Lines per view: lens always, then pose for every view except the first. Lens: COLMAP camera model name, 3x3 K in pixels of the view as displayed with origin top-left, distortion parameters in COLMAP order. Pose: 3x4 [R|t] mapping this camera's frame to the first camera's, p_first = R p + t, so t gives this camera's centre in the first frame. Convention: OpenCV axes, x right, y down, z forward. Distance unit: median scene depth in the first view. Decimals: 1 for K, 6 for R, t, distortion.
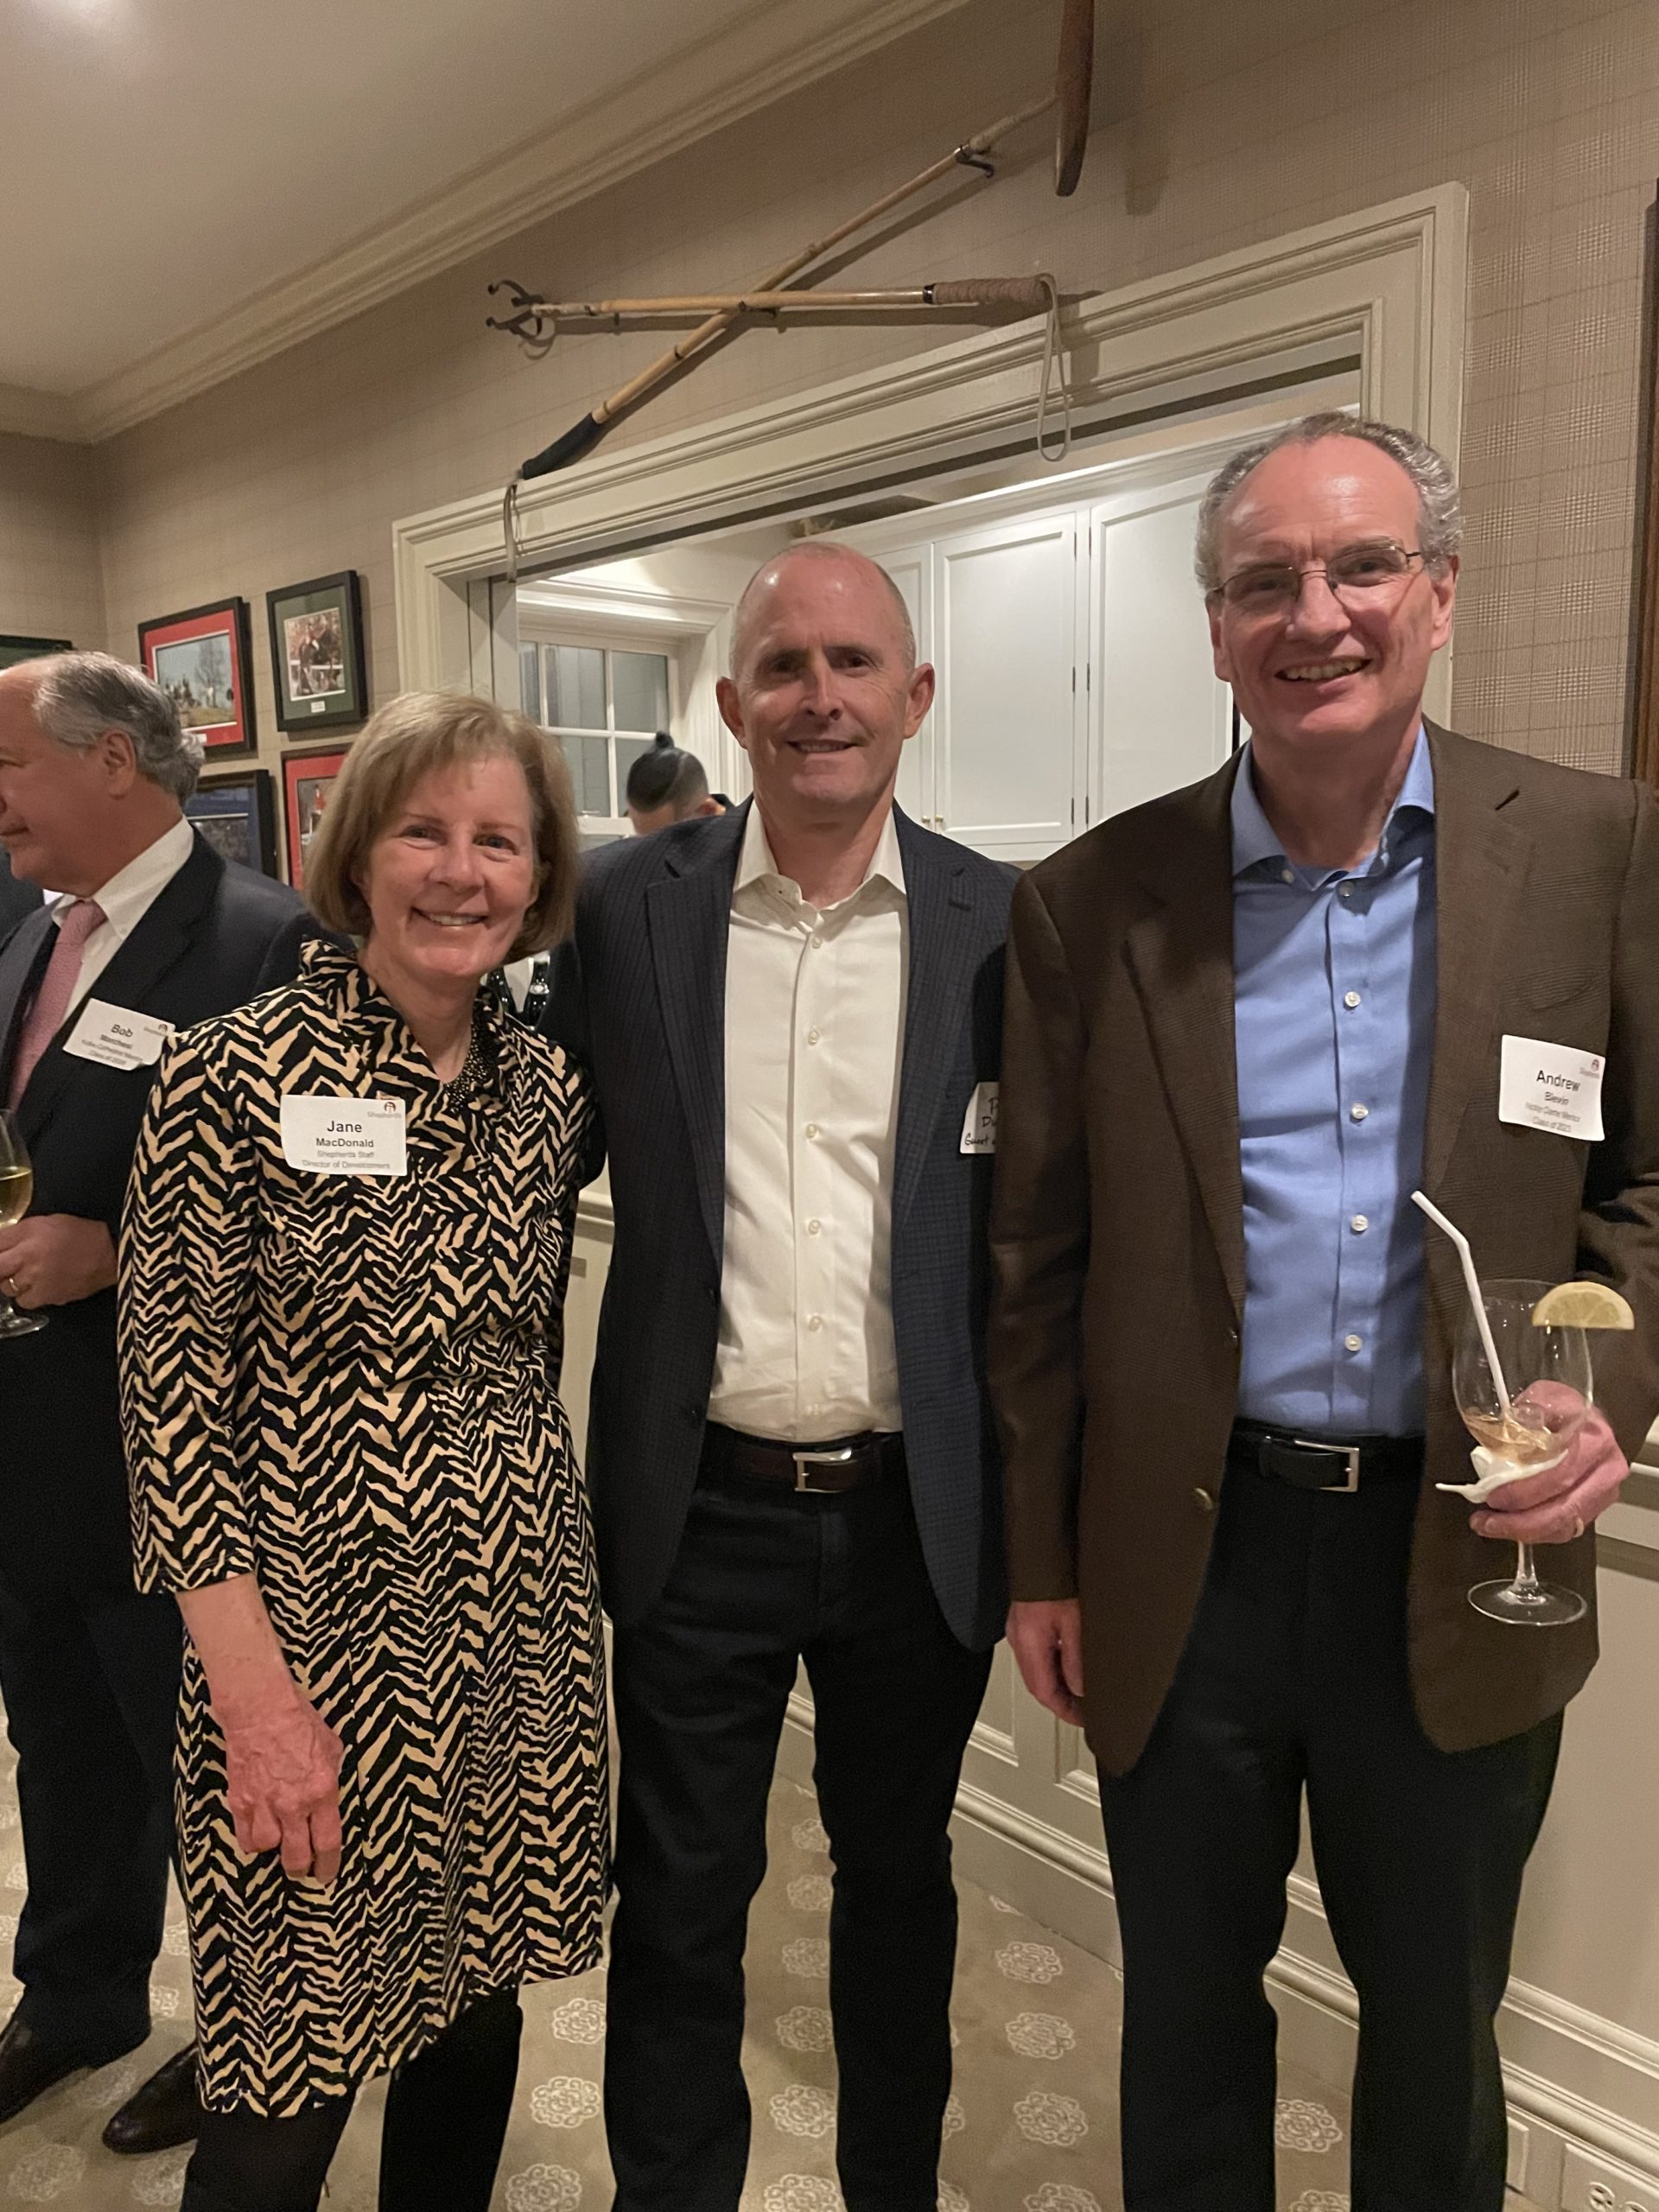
lens RADIAL K [[1646.2, 0, 829.5], [0, 1646.2, 1106.0], [0, 0, 1]] dist [0.072573, -0.094890]
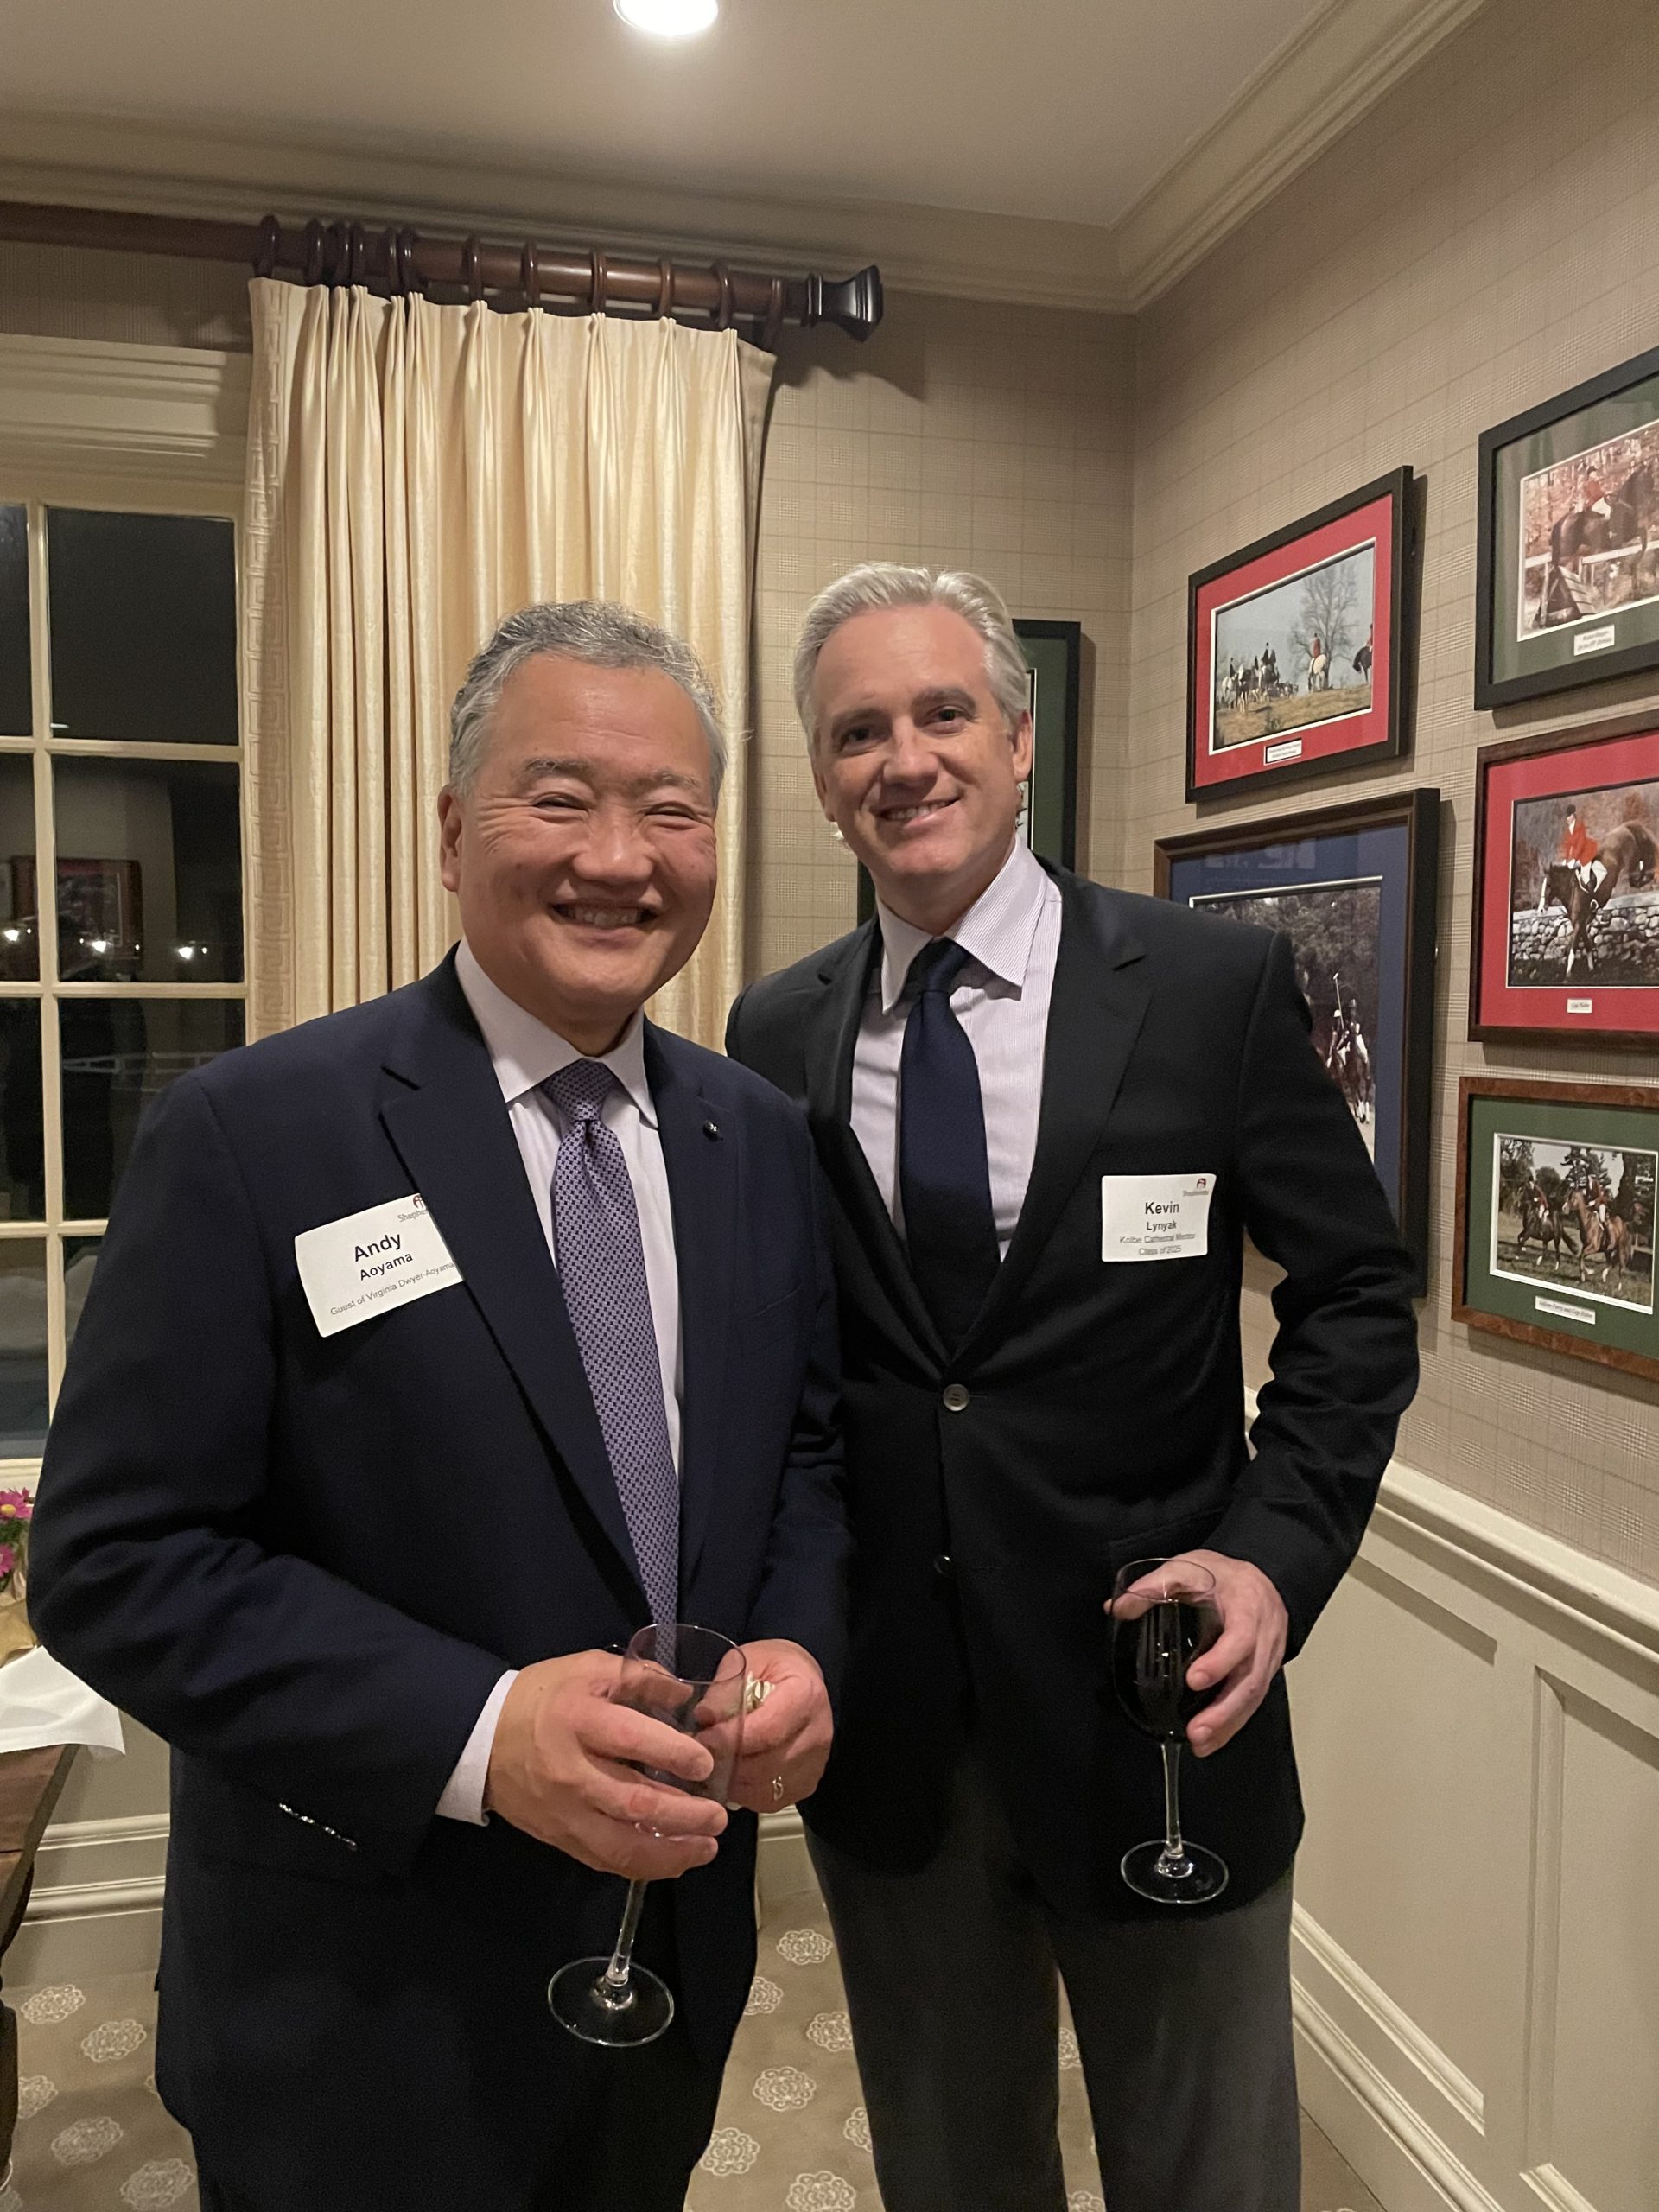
lens RADIAL K [[1646.2, 0, 829.5], [0, 1646.2, 1106.0], [0, 0, 1]] dist [0.072573, -0.094890]
pose [[0.868117, 0.049073, -0.493928, -0.242920], [-0.077994, 0.996225, -0.038103, -0.070276], [0.490194, 0.071601, 0.868668, 0.467253]]
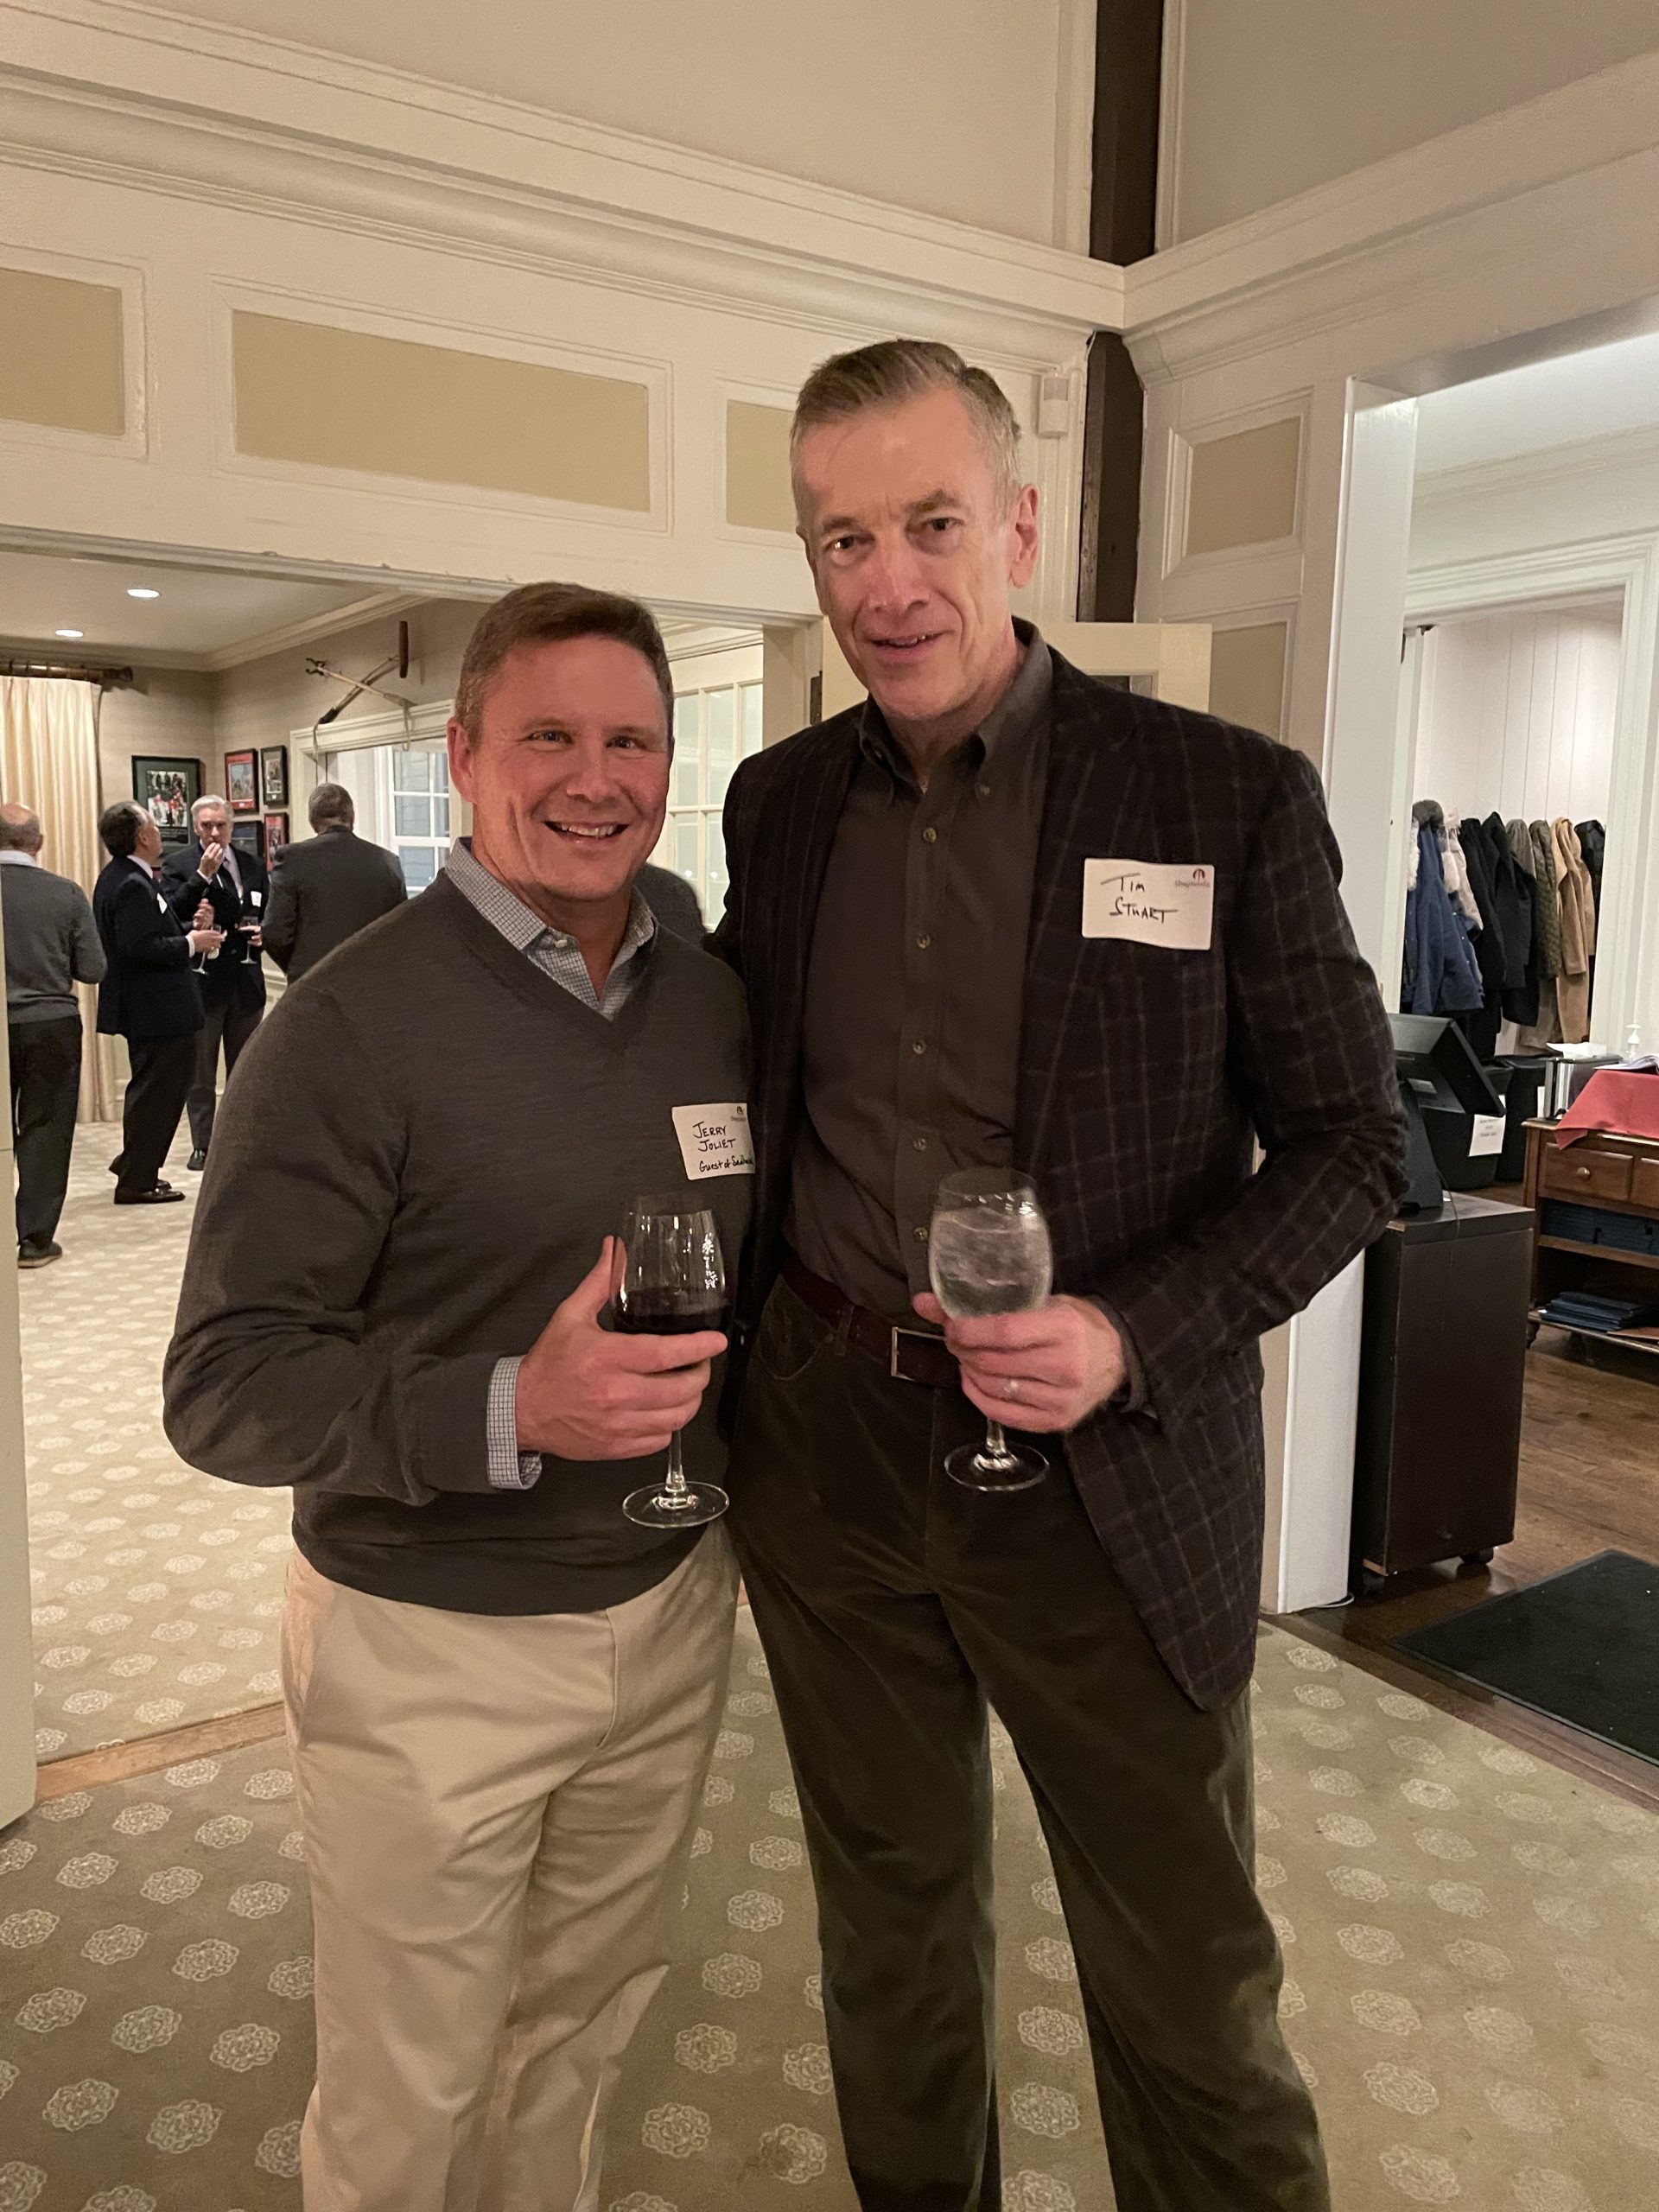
lens RADIAL K [[1646.2, 0, 829.5], [0, 1646.2, 1106.0], [0, 0, 1]] dist [0.072573, -0.094890]
pose [[0.986349, 0.048043, -0.157506, 0.872111], [-0.047402, 0.998845, 0.007823, 0.153071], [0.157700, -0.000250, 0.987487, -1.246433]]
